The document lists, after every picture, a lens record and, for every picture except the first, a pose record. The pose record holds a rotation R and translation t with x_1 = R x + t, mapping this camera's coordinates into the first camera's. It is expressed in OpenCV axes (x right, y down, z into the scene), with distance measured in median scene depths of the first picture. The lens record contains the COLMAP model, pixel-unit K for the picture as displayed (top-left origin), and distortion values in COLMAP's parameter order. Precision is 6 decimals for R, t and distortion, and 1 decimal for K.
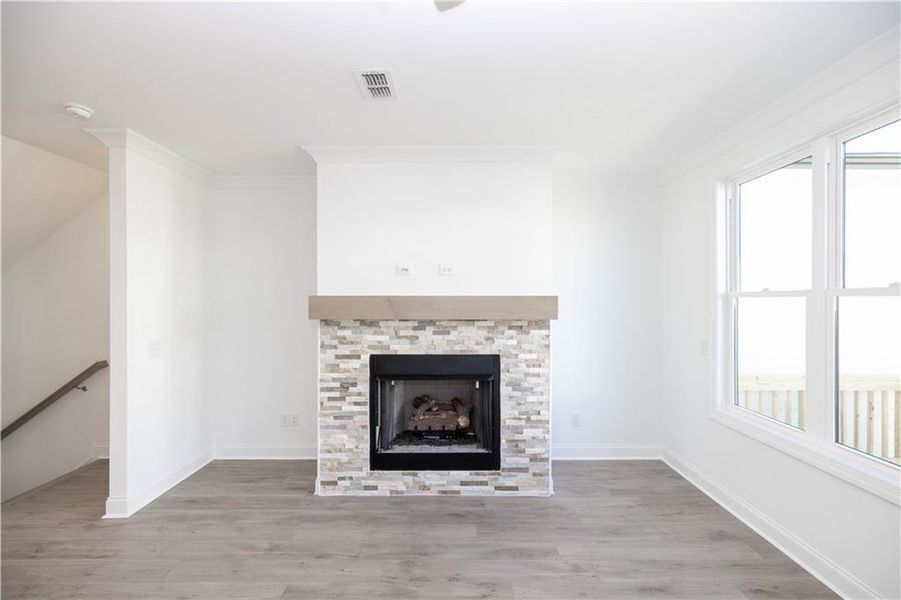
lens RADIAL K [[392.6, 0, 448.2], [0, 392.6, 299.5], [0, 0, 1]] dist [0.012578, 0.000852]
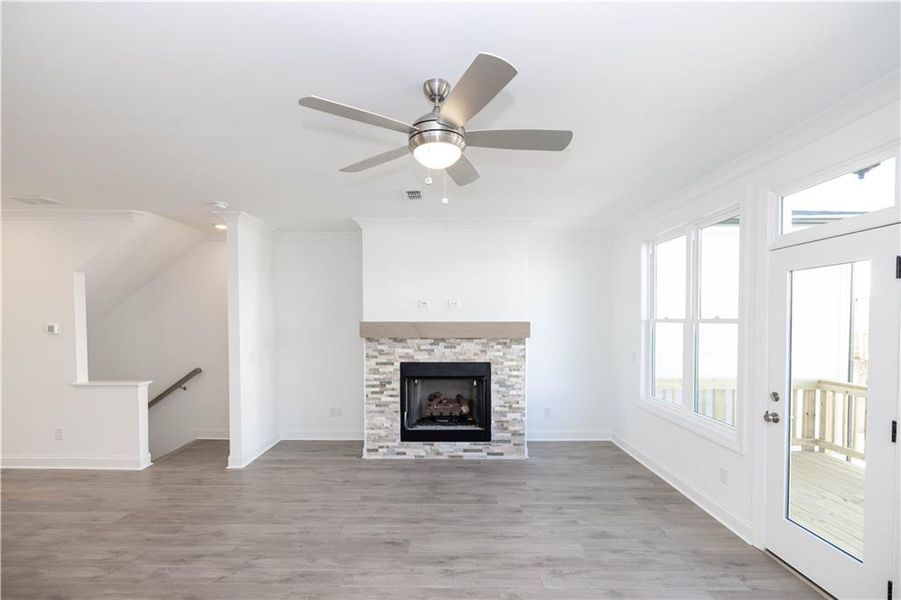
lens RADIAL K [[392.6, 0, 421.4], [0, 392.6, 323.5], [0, 0, 1]] dist [0.012578, 0.000852]
pose [[0.998344, -0.001998, -0.057494, -0.038512], [0.002612, 0.999940, 0.010601, -0.017413], [0.057469, -0.010734, 0.998290, -0.445073]]
